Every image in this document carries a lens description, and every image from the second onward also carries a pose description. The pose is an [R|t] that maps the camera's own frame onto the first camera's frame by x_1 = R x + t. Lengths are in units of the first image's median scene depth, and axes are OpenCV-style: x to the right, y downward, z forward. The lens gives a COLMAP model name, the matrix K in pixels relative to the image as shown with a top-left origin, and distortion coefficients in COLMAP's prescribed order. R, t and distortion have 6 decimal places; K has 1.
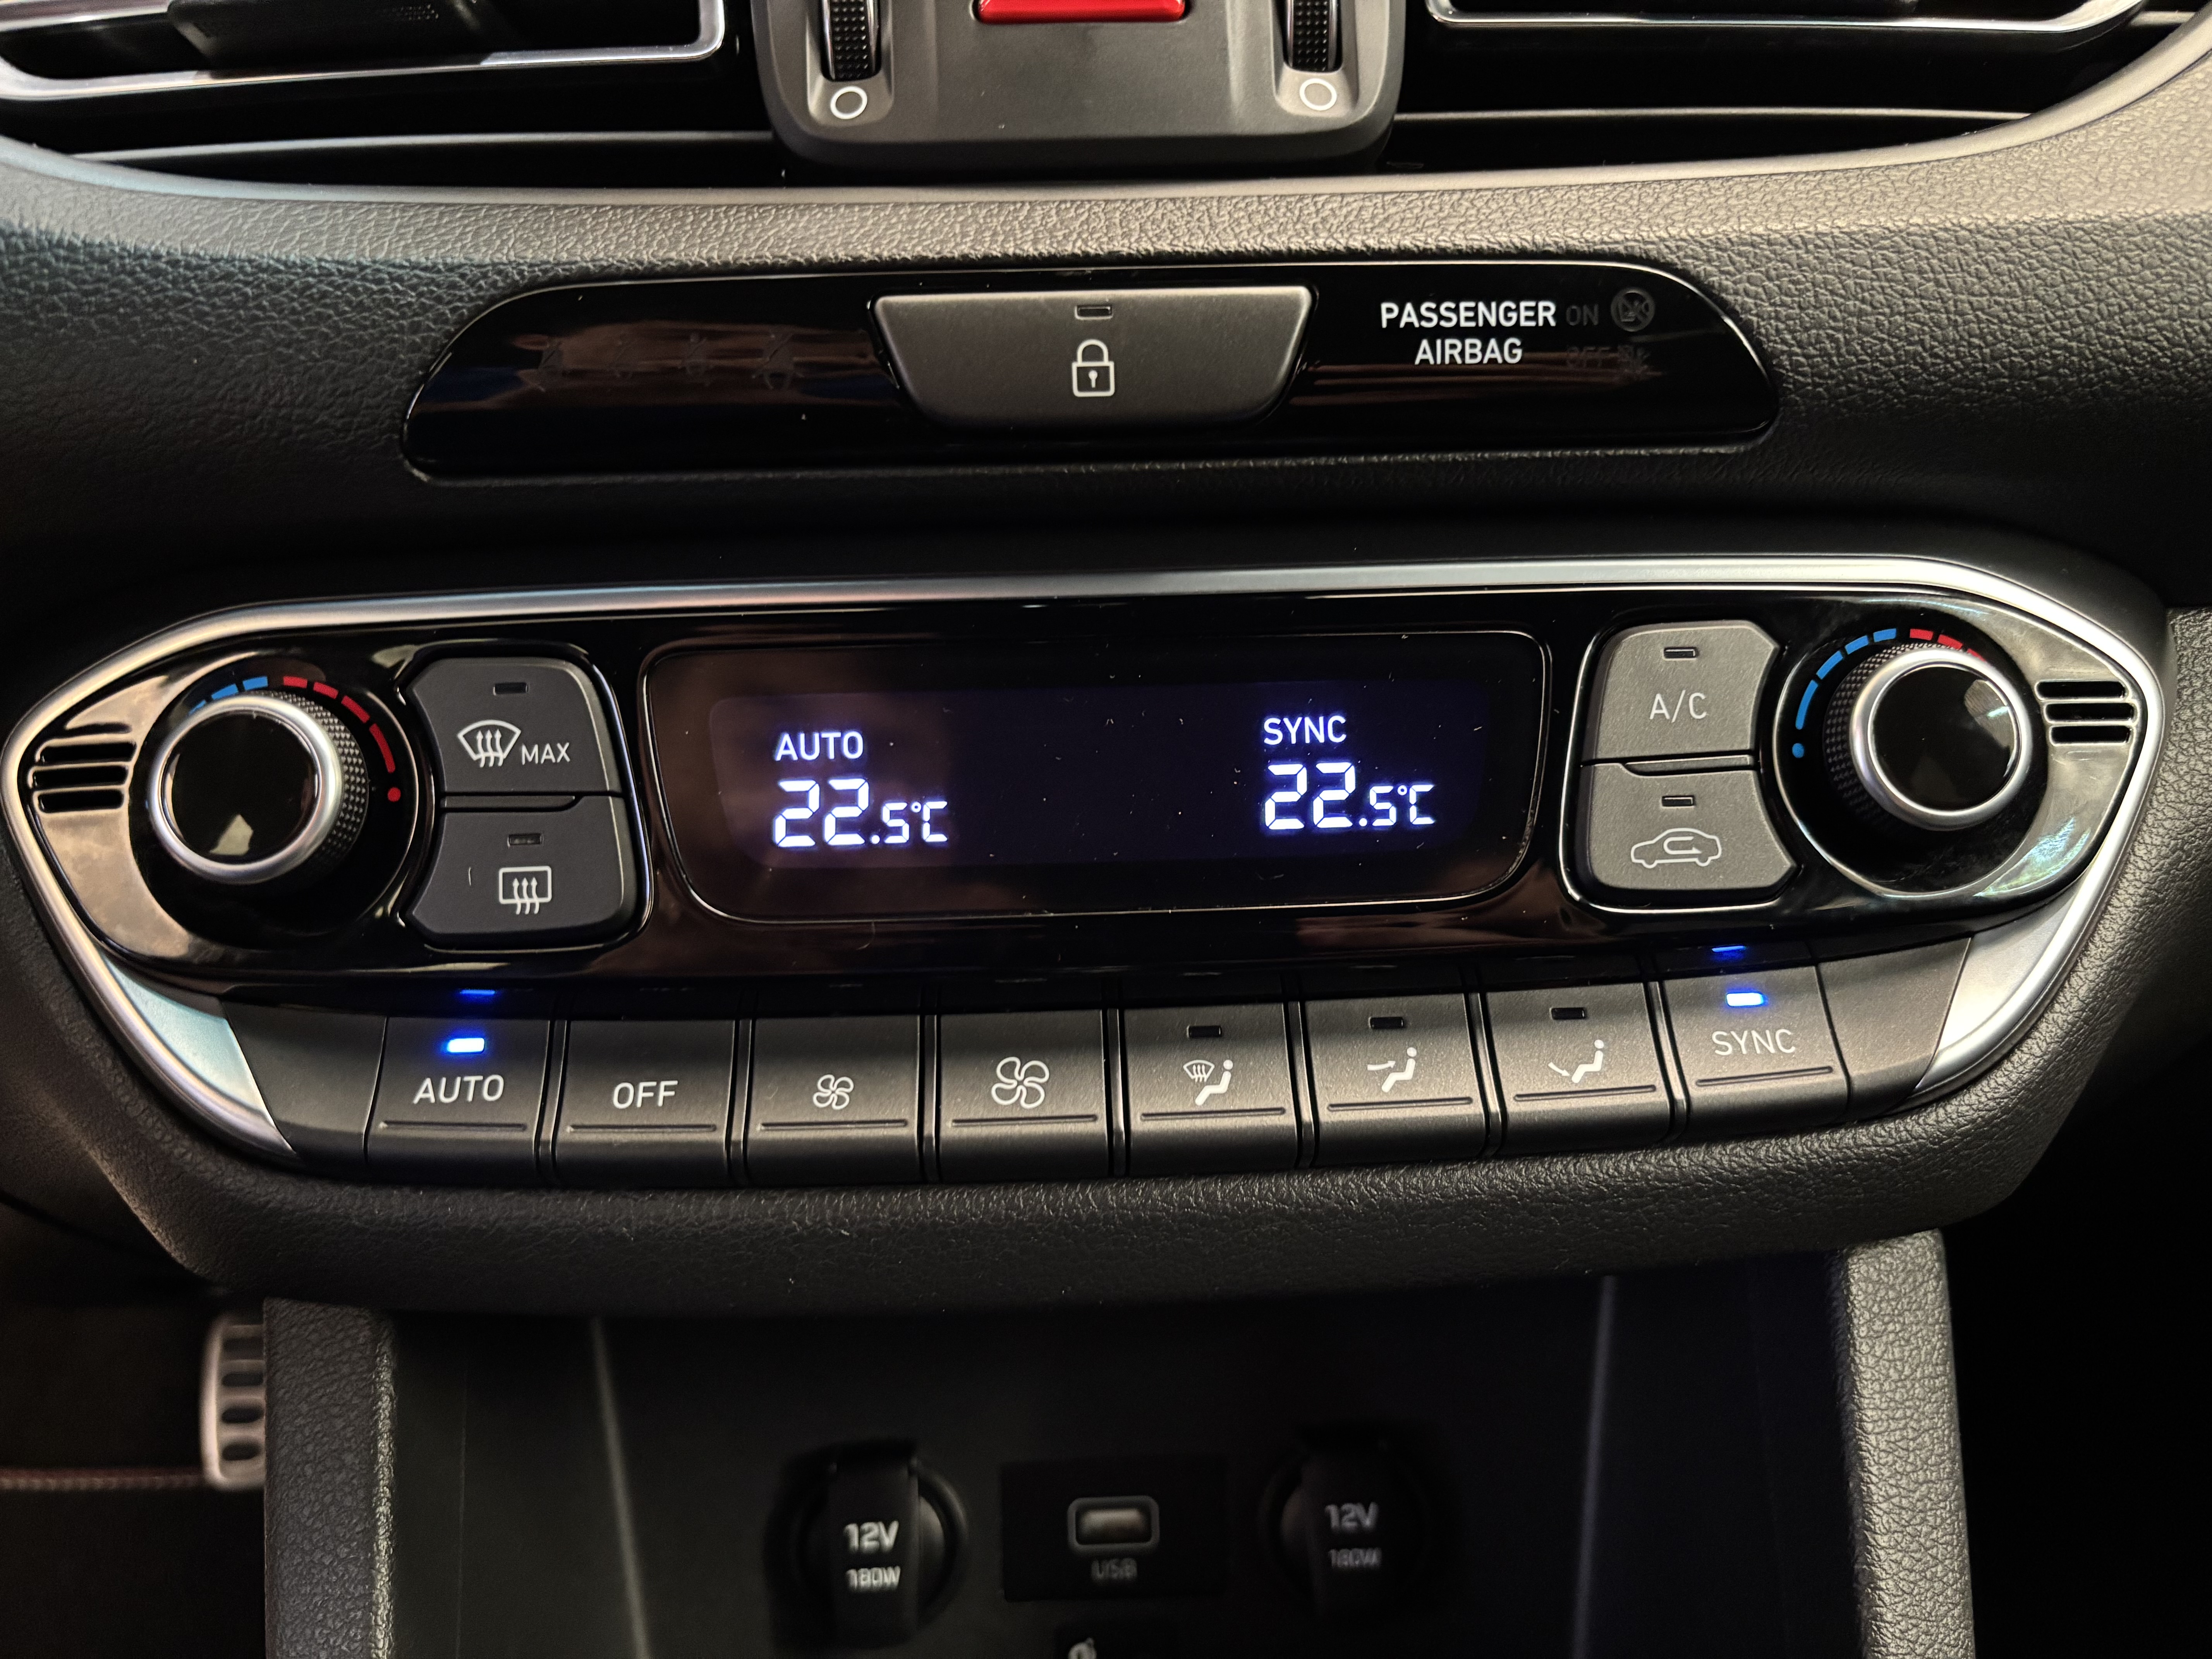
lens RADIAL K [[1699.7, 0, 1106.0], [0, 1699.7, 829.5], [0, 0, 1]] dist [-0.016514, -0.009230]
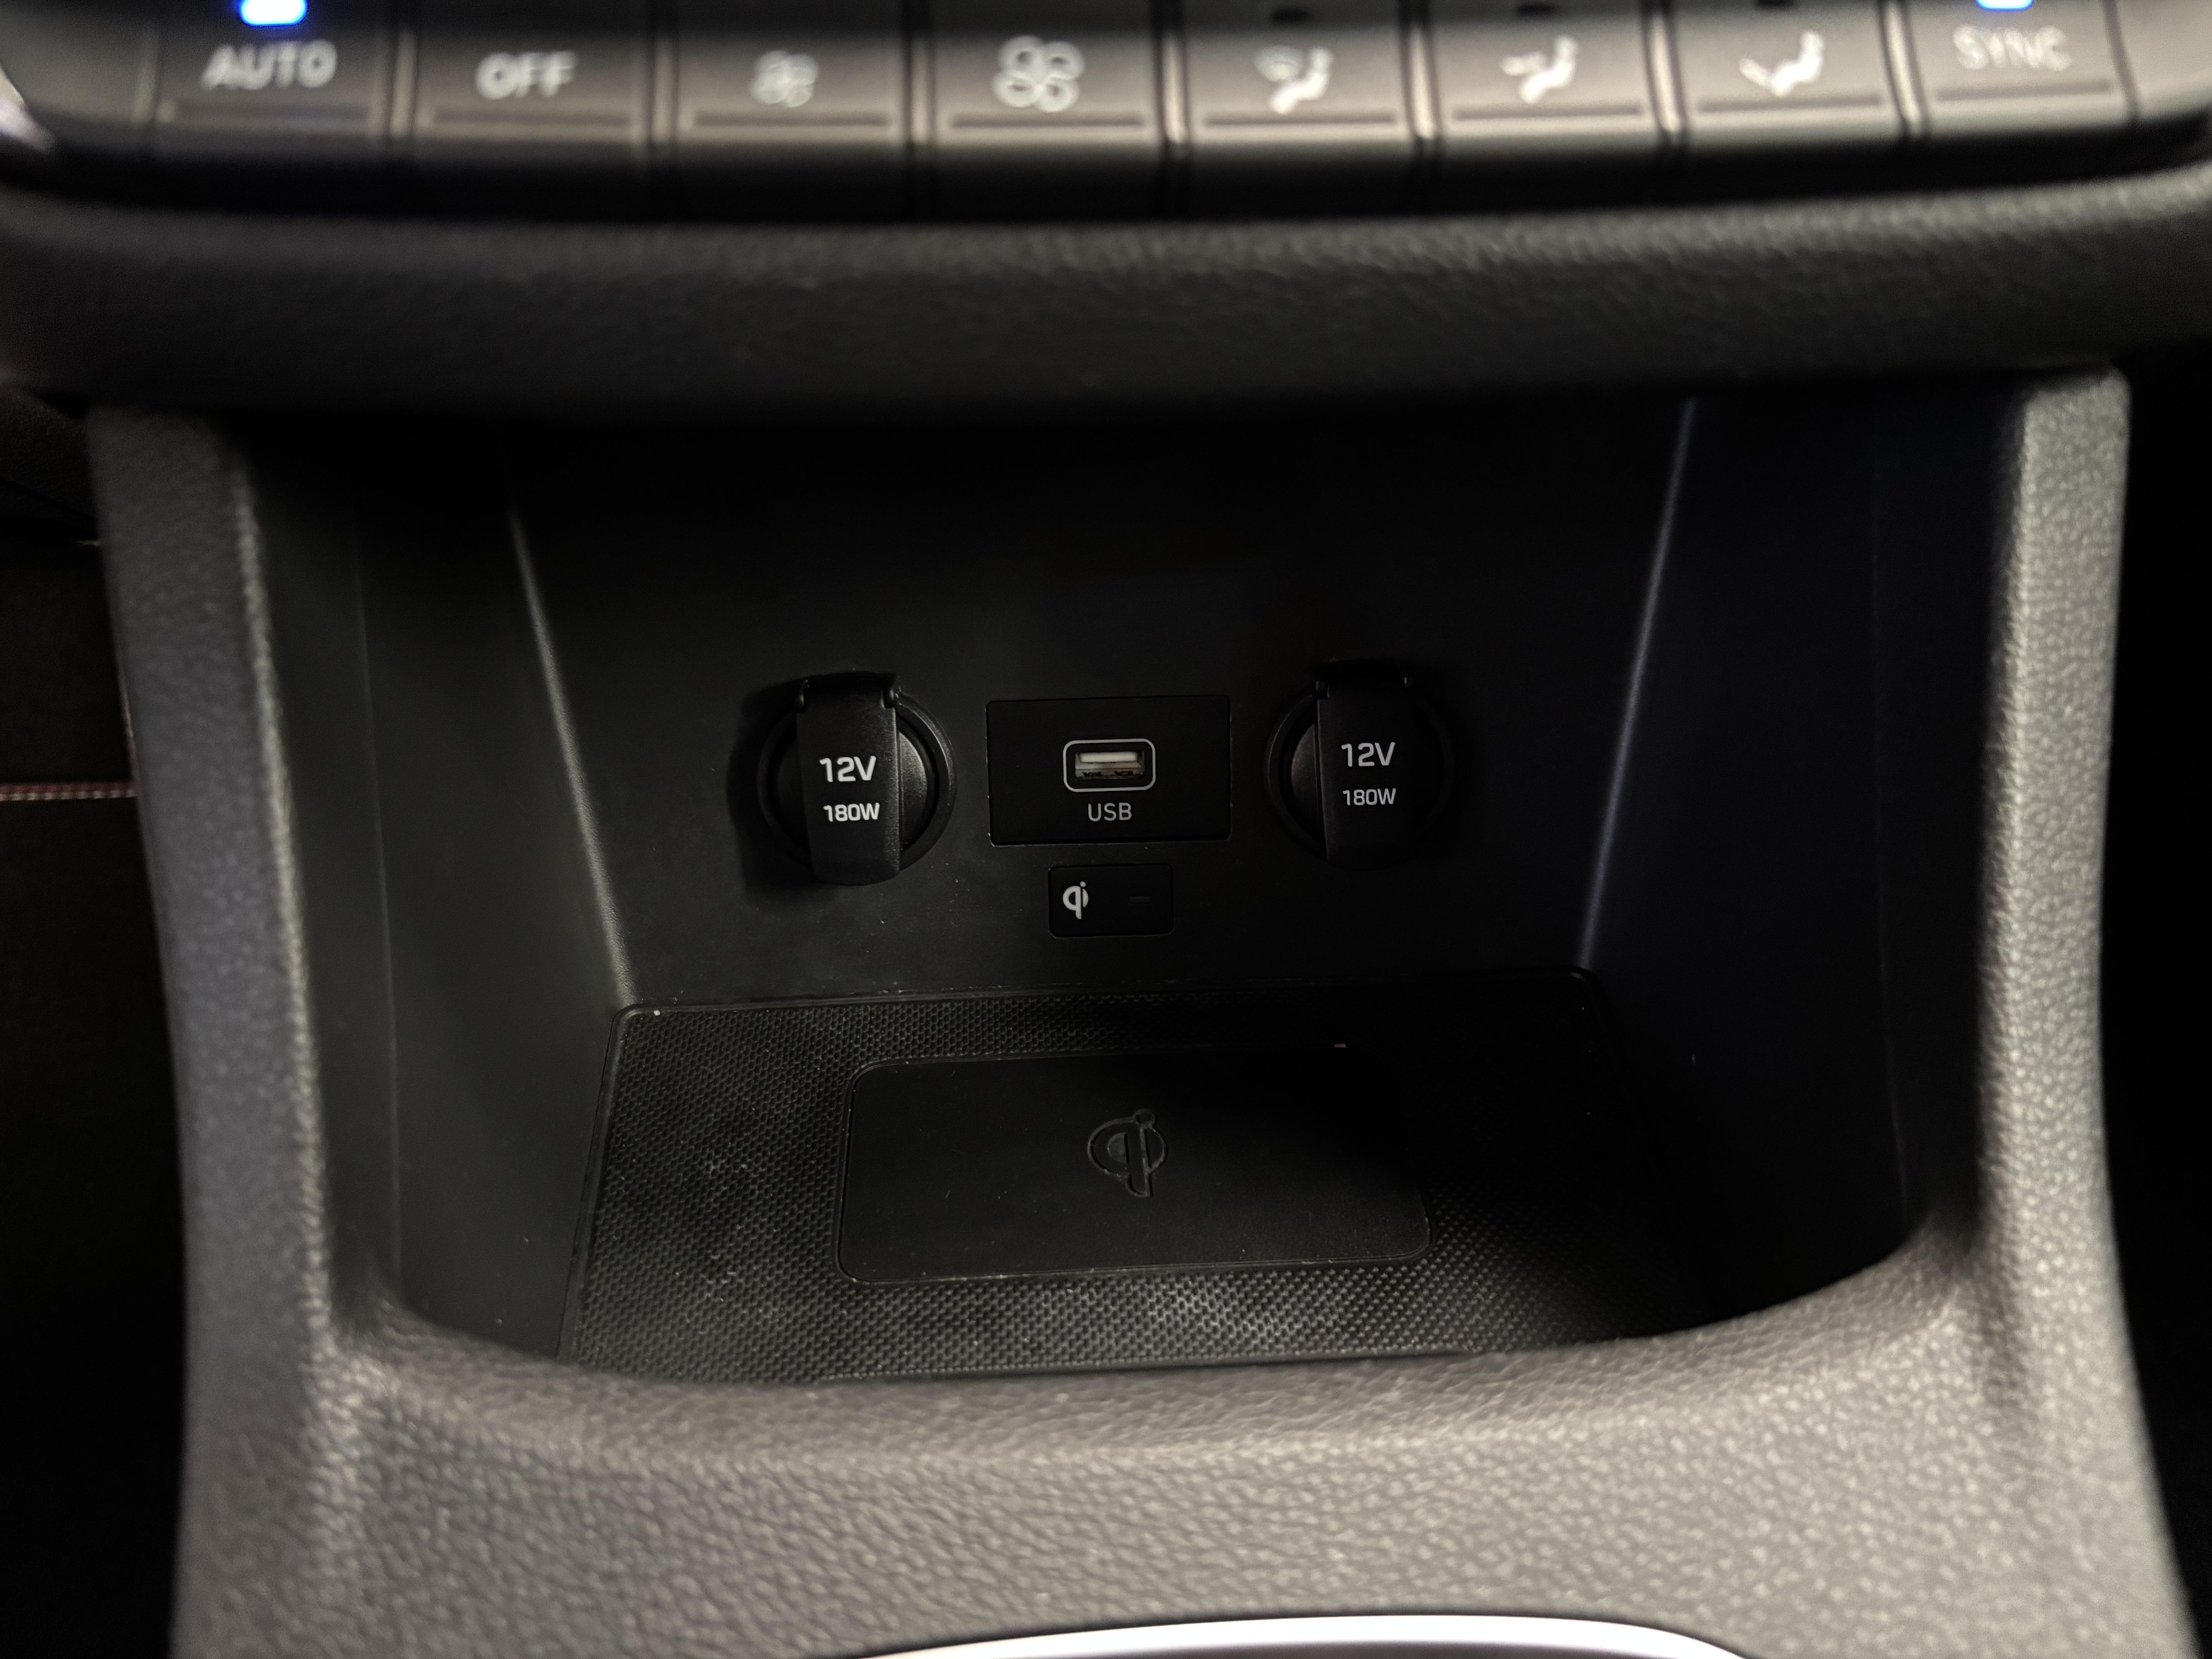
lens RADIAL K [[1659.8, 0, 1106.0], [0, 1659.8, 829.5], [0, 0, 1]] dist [-0.004788, 0.002498]
pose [[0.999401, 0.004313, 0.034340, -0.038361], [-0.015702, 0.940707, 0.338855, 0.182461], [-0.030842, -0.339192, 0.940212, 0.180759]]
